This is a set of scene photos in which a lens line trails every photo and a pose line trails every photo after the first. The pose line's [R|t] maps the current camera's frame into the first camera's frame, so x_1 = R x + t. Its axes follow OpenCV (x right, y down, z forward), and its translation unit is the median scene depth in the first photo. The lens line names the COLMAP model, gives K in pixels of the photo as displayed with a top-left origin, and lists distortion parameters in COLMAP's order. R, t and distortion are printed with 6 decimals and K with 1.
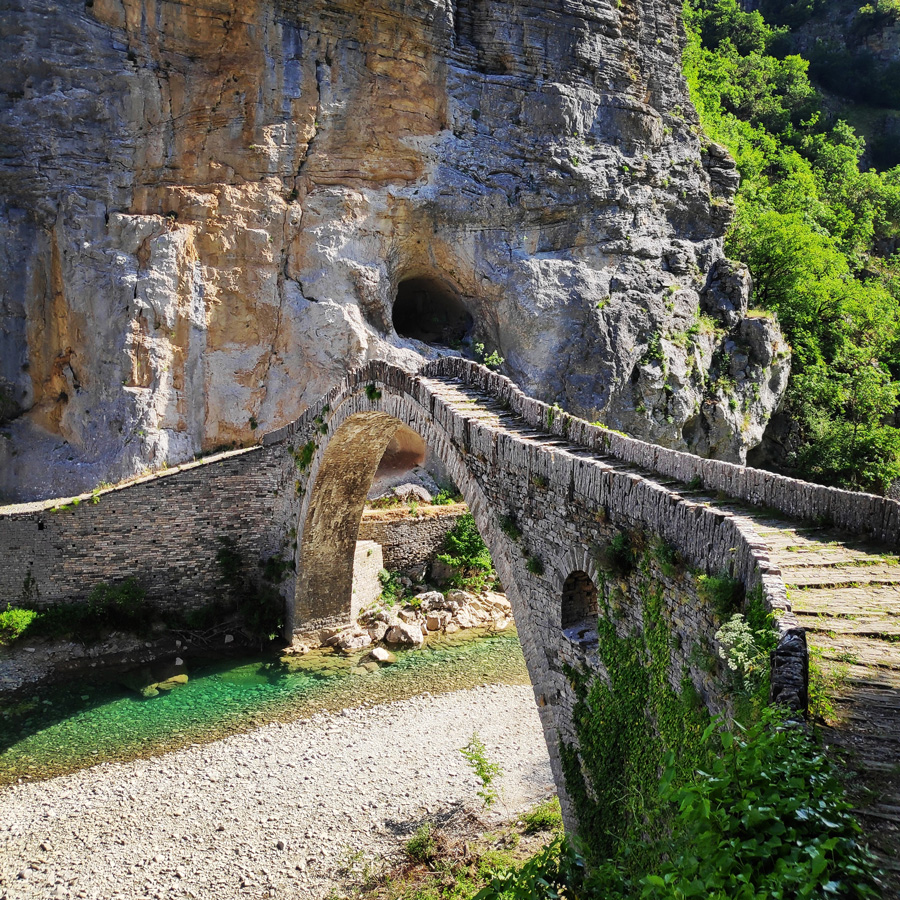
lens RADIAL K [[900.3, 0, 451.2], [0, 900.3, 424.1], [0, 0, 1]] dist [0.033148, -0.072167]
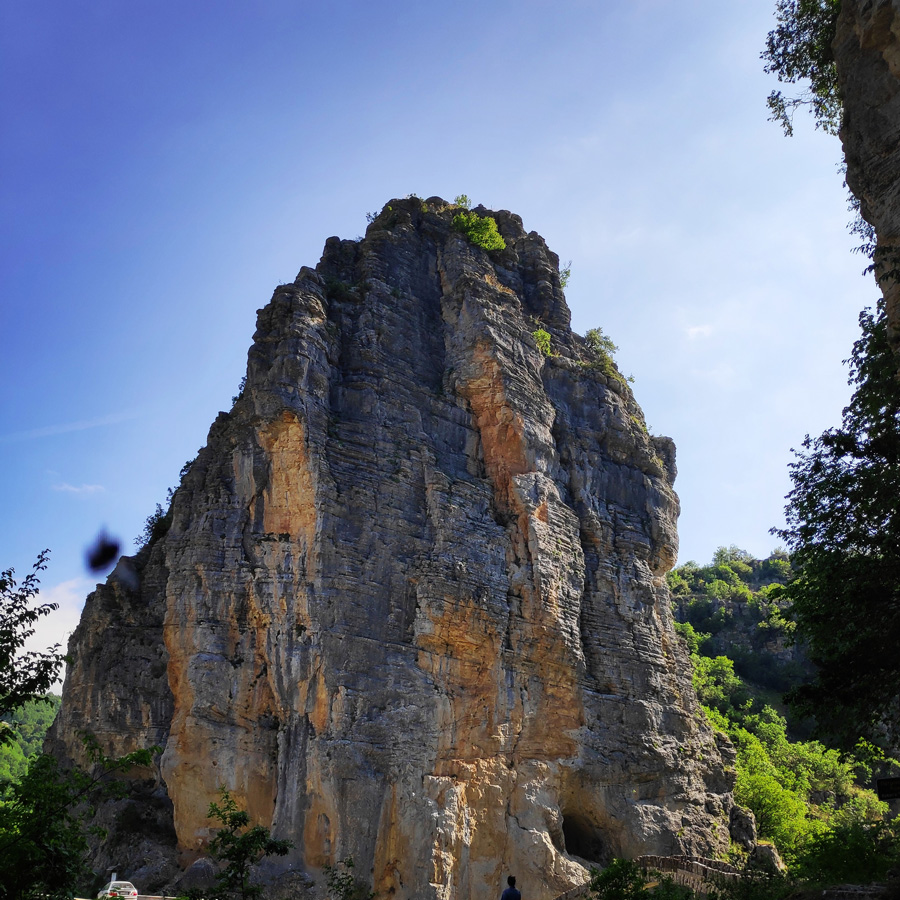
lens RADIAL K [[957.8, 0, 434.2], [0, 957.8, 510.5], [0, 0, 1]] dist [0.140560, -0.375565]
pose [[0.991086, 0.045675, 0.125153, -0.577014], [0.016109, 0.891419, -0.452894, 0.145882], [-0.132249, 0.450873, 0.882736, -0.824764]]
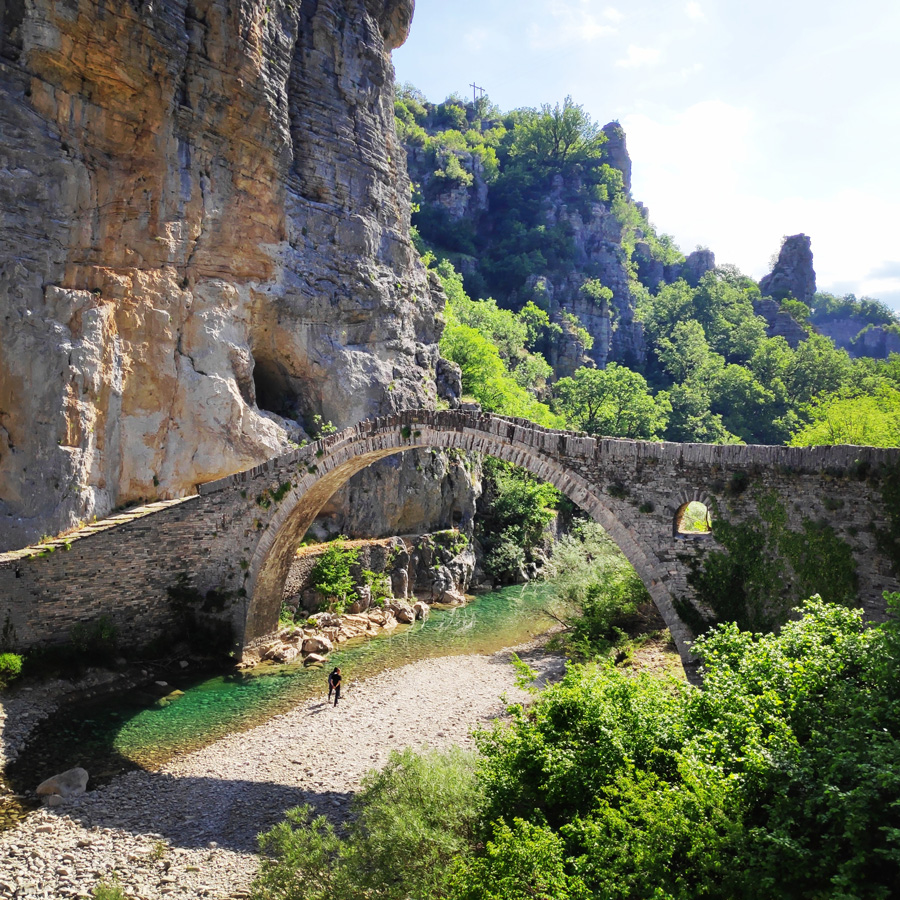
lens RADIAL K [[904.8, 0, 431.7], [0, 904.8, 479.9], [0, 0, 1]] dist [0.062758, -0.128064]
pose [[0.852692, -0.022722, 0.521920, -0.524252], [0.053818, 0.997559, -0.044497, 0.067537], [-0.519635, 0.066031, 0.851833, -0.142972]]
